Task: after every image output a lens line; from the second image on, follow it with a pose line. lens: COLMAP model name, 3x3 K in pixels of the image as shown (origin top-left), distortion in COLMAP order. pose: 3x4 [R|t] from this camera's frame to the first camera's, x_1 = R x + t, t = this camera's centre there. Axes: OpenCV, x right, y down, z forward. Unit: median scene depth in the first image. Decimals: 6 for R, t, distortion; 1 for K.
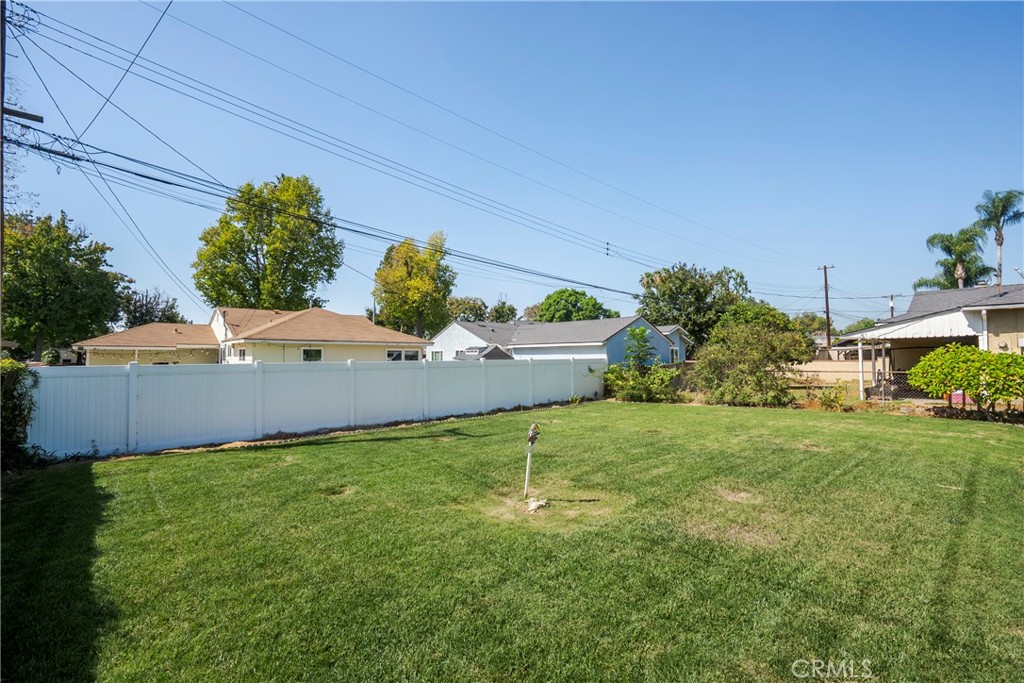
lens RADIAL K [[474.3, 0, 521.9], [0, 474.3, 337.6], [0, 0, 1]] dist [-0.019322, 0.008304]
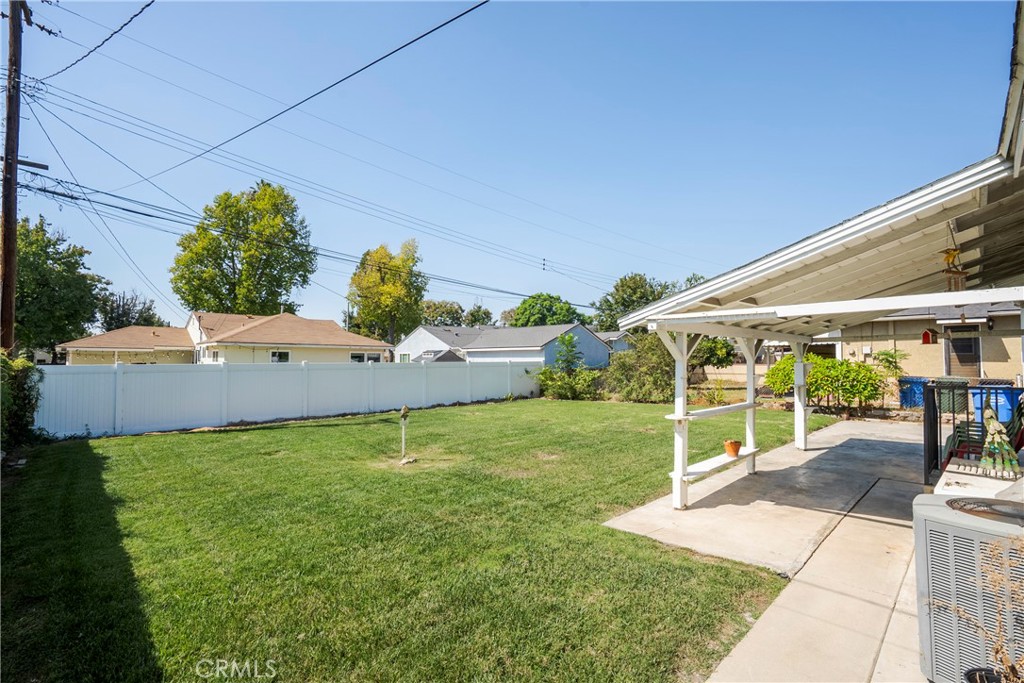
lens RADIAL K [[474.3, 0, 521.0], [0, 474.3, 338.3], [0, 0, 1]] dist [-0.019322, 0.008304]
pose [[0.999499, 0.006921, 0.030875, 0.075084], [-0.006789, 0.999967, -0.004375, -0.004948], [-0.030904, 0.004163, 0.999514, -0.106016]]
